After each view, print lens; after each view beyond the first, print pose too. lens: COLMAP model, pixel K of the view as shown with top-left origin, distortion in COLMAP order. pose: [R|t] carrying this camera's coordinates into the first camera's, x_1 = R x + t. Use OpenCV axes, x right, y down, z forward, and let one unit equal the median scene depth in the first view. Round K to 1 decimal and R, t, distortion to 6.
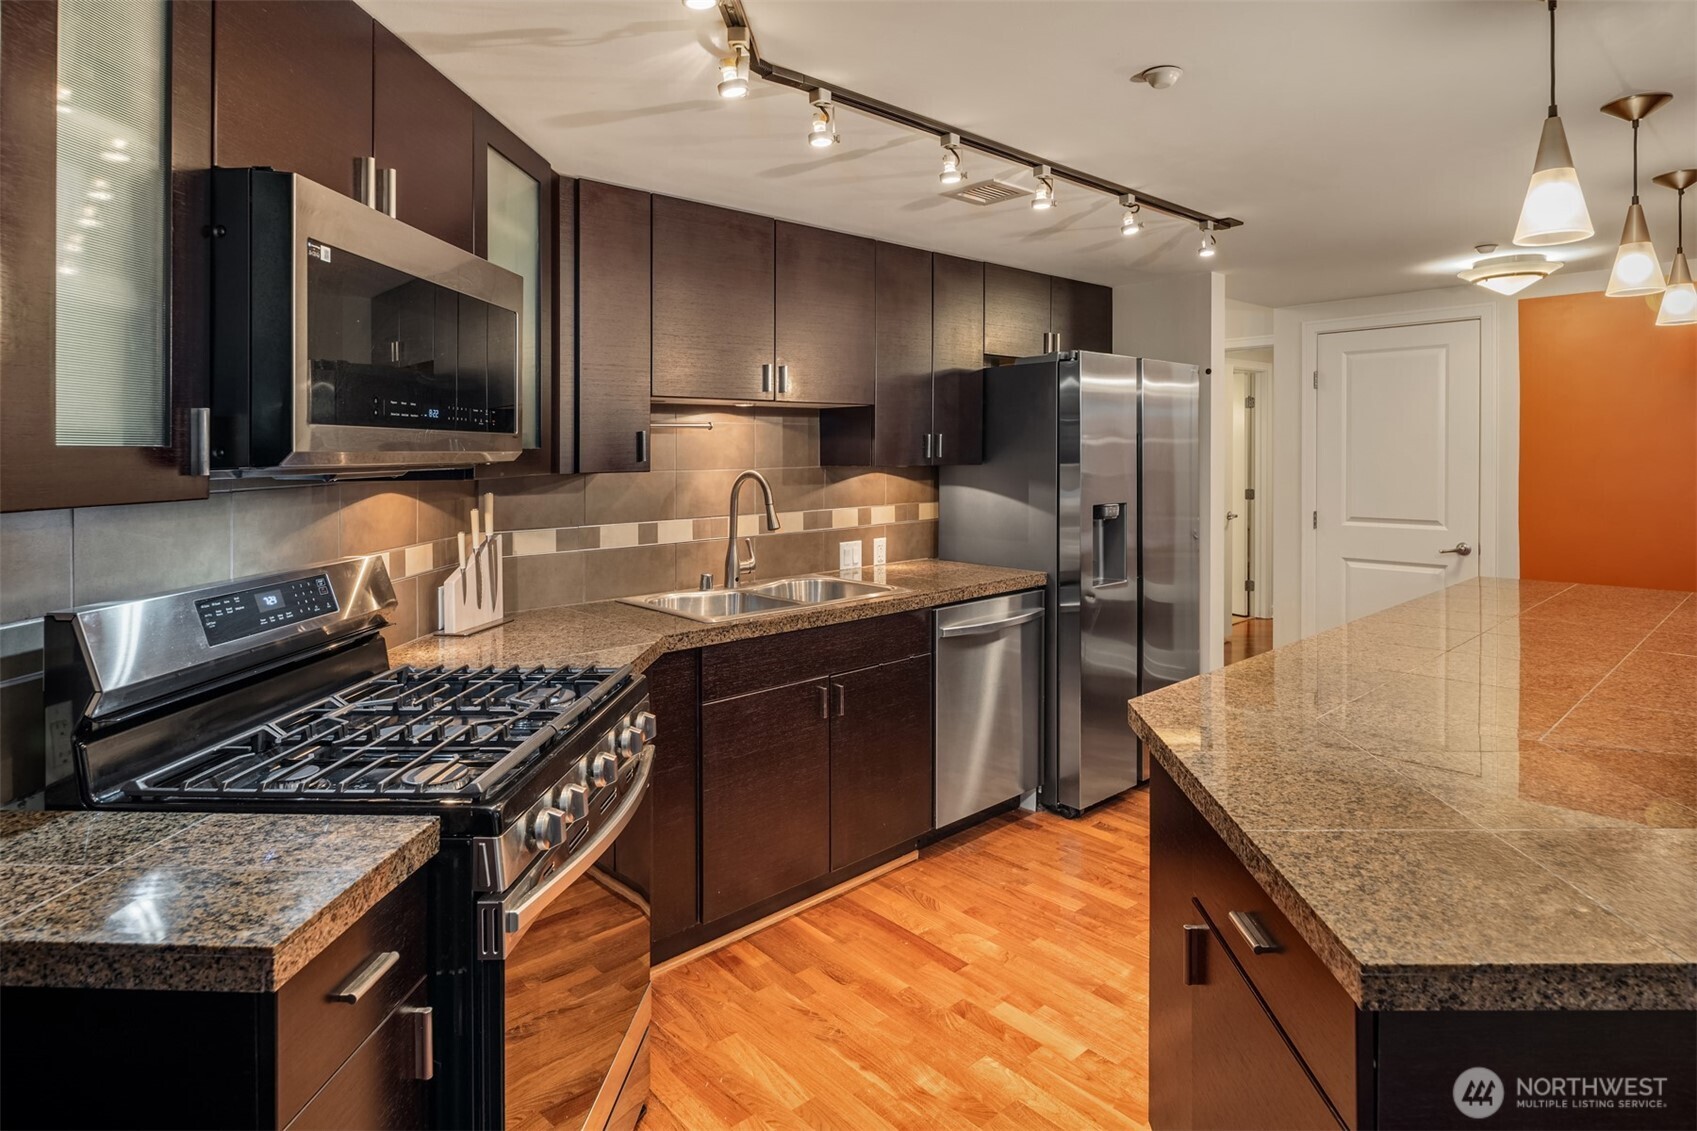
lens RADIAL K [[924.7, 0, 865.2], [0, 924.7, 448.6], [0, 0, 1]] dist [-0.003762, -0.000685]
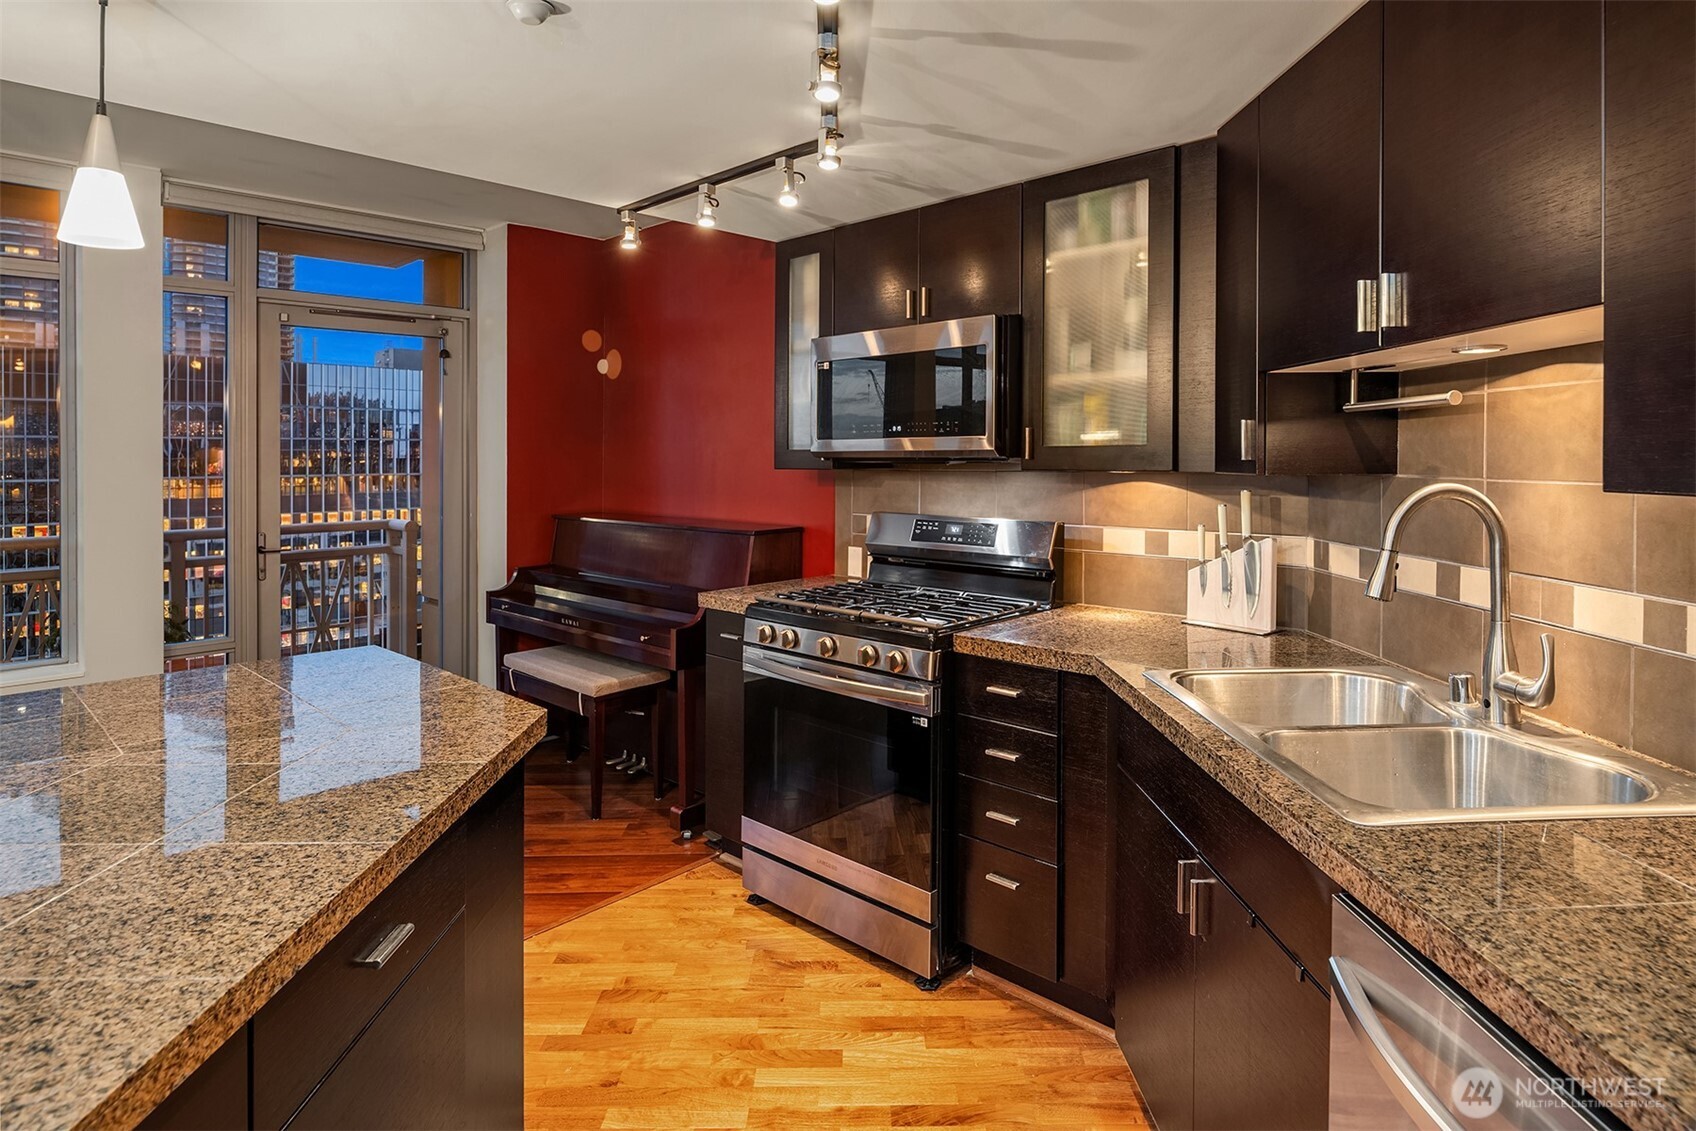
lens RADIAL K [[918.8, 0, 852.9], [0, 918.8, 467.0], [0, 0, 1]] dist [-0.003301, -0.001449]
pose [[-0.668170, 0.022363, -0.743673, 0.435174], [0.014266, 0.999749, 0.017246, 0.001570], [0.743872, 0.000914, -0.668321, 1.036181]]
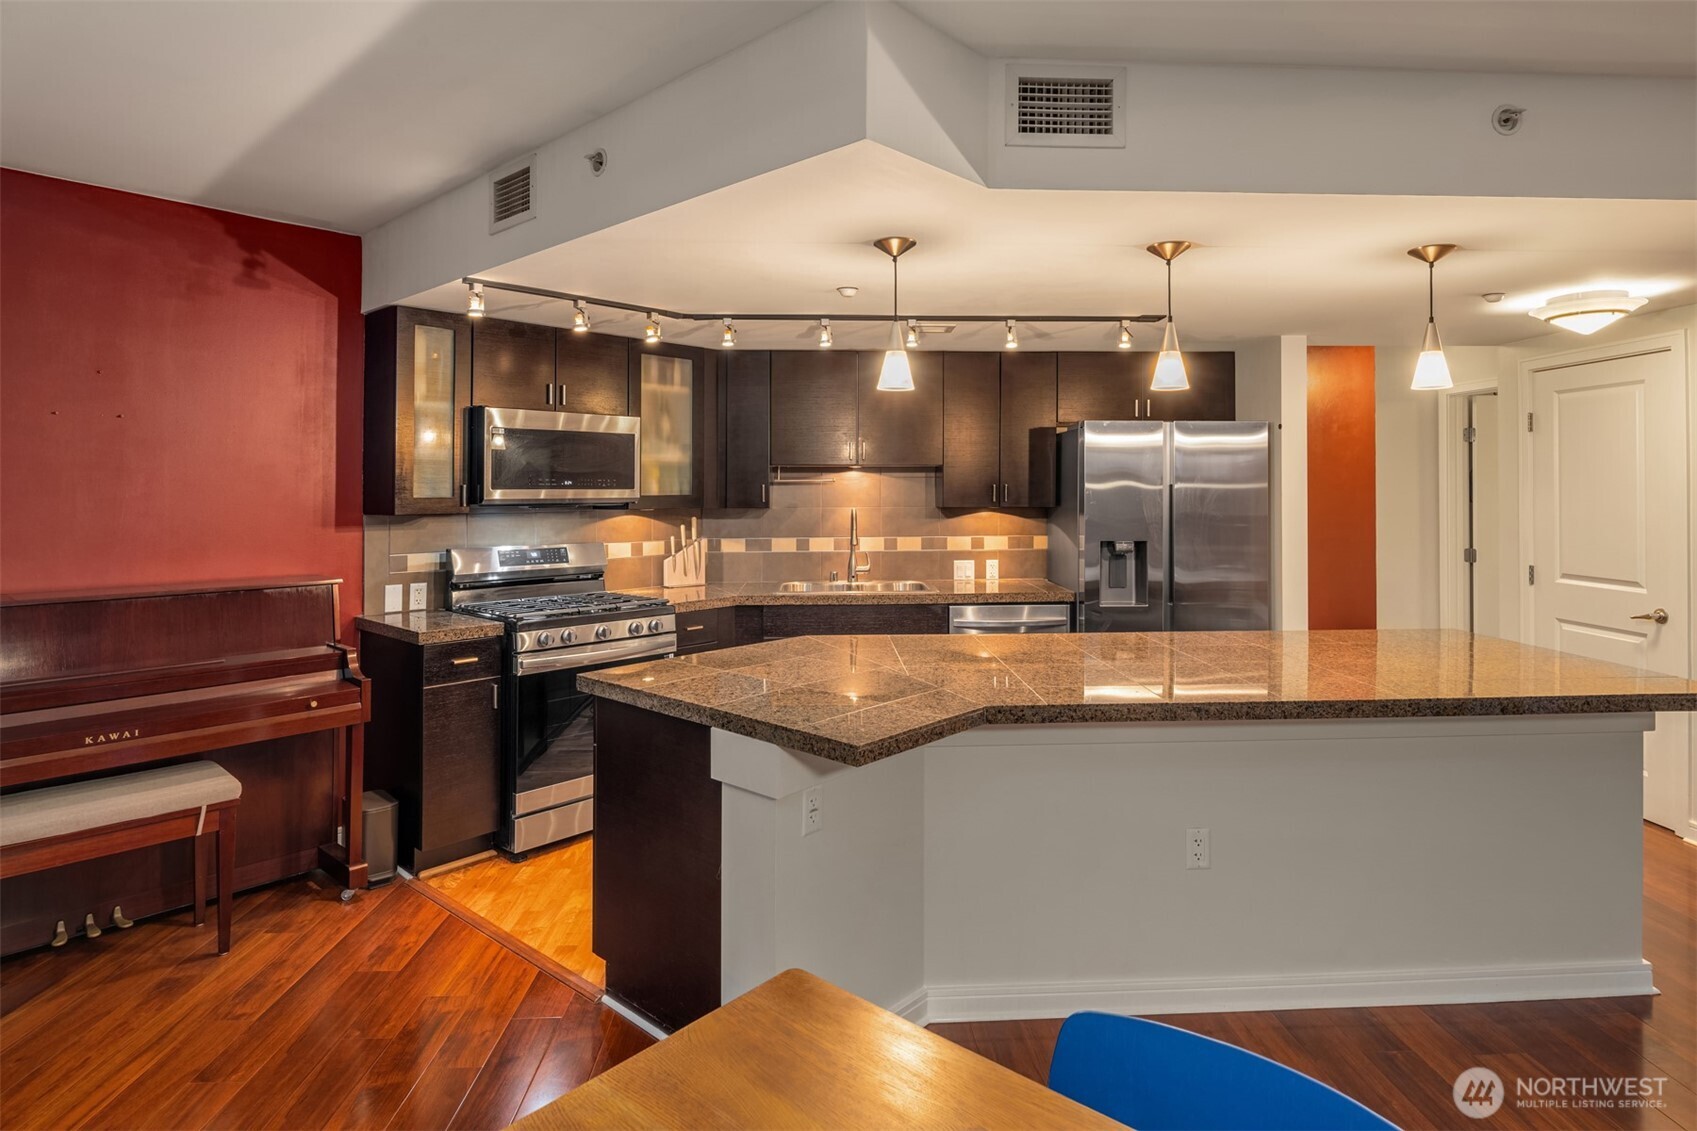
lens RADIAL K [[919.3, 0, 853.4], [0, 919.3, 466.9], [0, 0, 1]] dist [-0.003301, -0.001449]
pose [[0.763536, -0.008997, -0.645702, 0.845993], [-0.002100, 0.999863, -0.016415, -0.020308], [0.645762, 0.013889, 0.763413, -0.194857]]
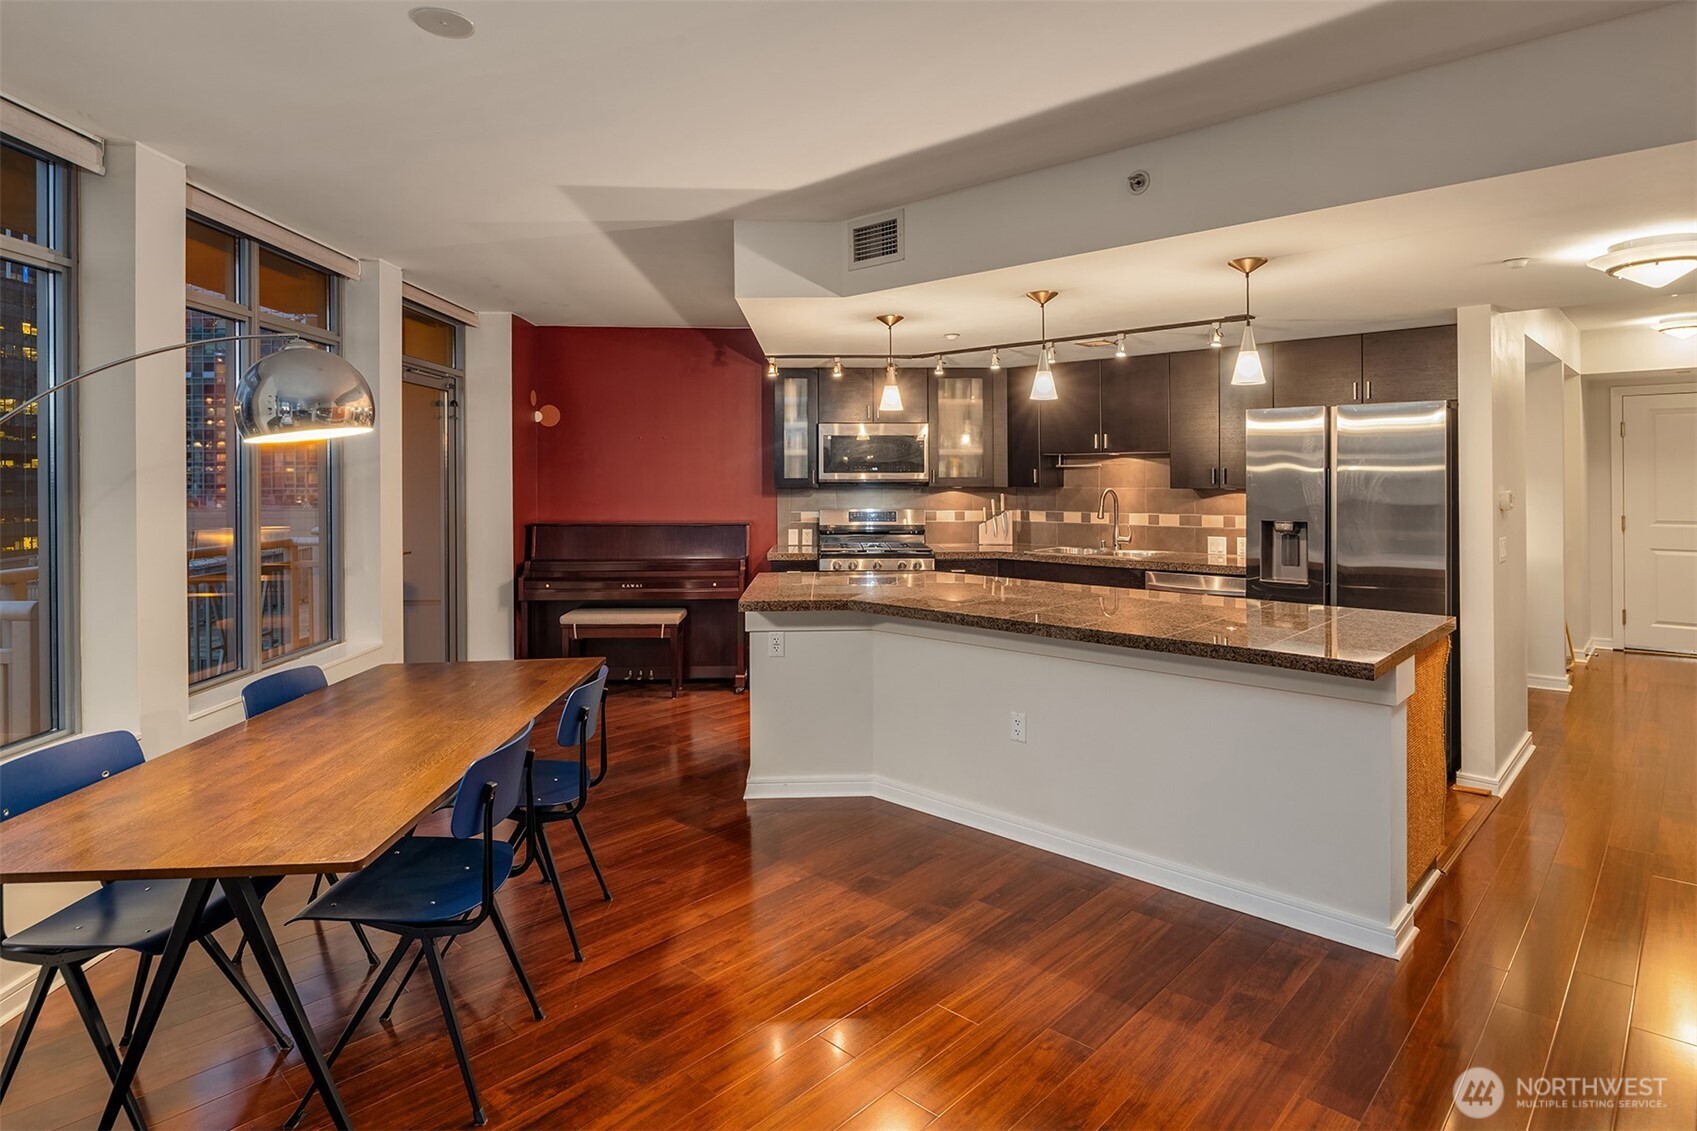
lens RADIAL K [[919.3, 0, 853.4], [0, 919.3, 466.9], [0, 0, 1]] dist [-0.003301, -0.001449]
pose [[0.067326, 0.000218, -0.997731, 1.652181], [0.006190, 0.999981, 0.000637, -0.024055], [0.997712, -0.006219, 0.067323, 0.323191]]
